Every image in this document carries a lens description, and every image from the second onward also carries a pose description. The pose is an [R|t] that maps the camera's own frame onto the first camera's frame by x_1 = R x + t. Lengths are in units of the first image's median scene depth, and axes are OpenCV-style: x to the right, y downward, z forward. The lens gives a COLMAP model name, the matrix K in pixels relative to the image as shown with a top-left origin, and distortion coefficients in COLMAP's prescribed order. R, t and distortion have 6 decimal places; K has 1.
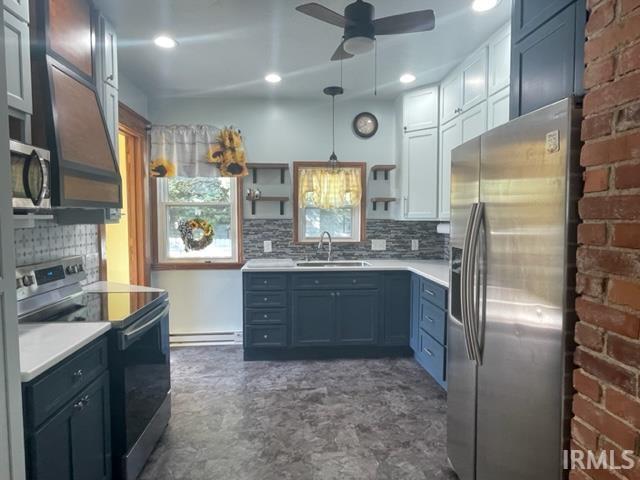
lens RADIAL K [[384.4, 0, 318.0], [0, 384.4, 238.3], [0, 0, 1]] dist [-0.002655, -0.003281]
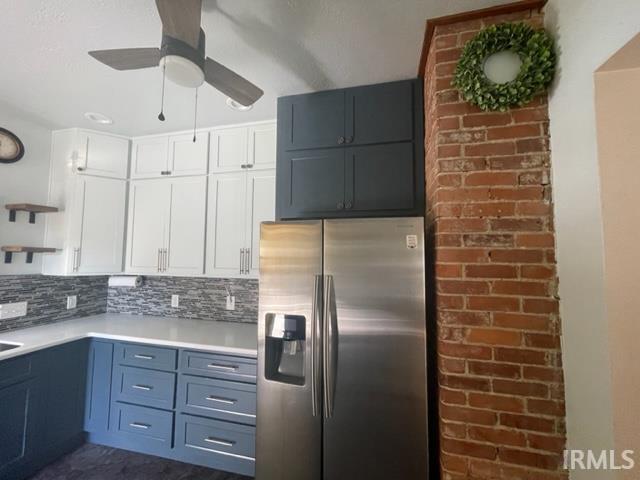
lens RADIAL K [[259.7, 0, 317.5], [0, 259.7, 239.7], [0, 0, 1]] dist [-0.002589, -0.000526]
pose [[0.304903, 0.066996, 0.950024, -0.247997], [0.039798, 0.995755, -0.082994, -0.092733], [-0.951551, 0.063115, 0.300943, 0.518947]]
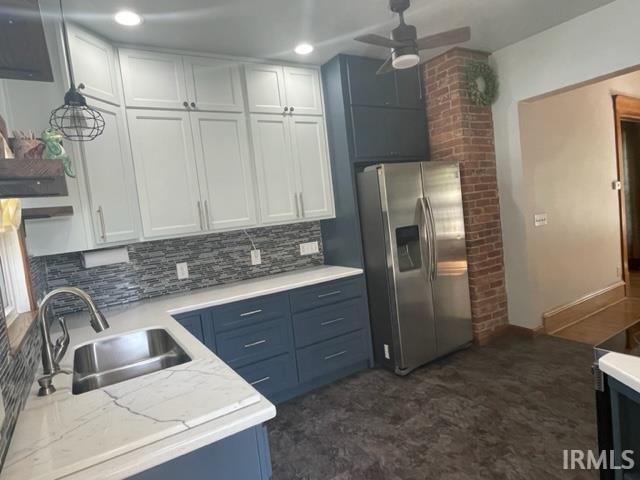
lens RADIAL K [[384.4, 0, 317.8], [0, 384.4, 240.1], [0, 0, 1]] dist [-0.002655, -0.003281]
pose [[-0.460345, -0.011902, 0.887660, -0.704565], [0.156605, 0.983140, 0.094398, -0.099410], [-0.873818, 0.182467, -0.450719, 1.607911]]
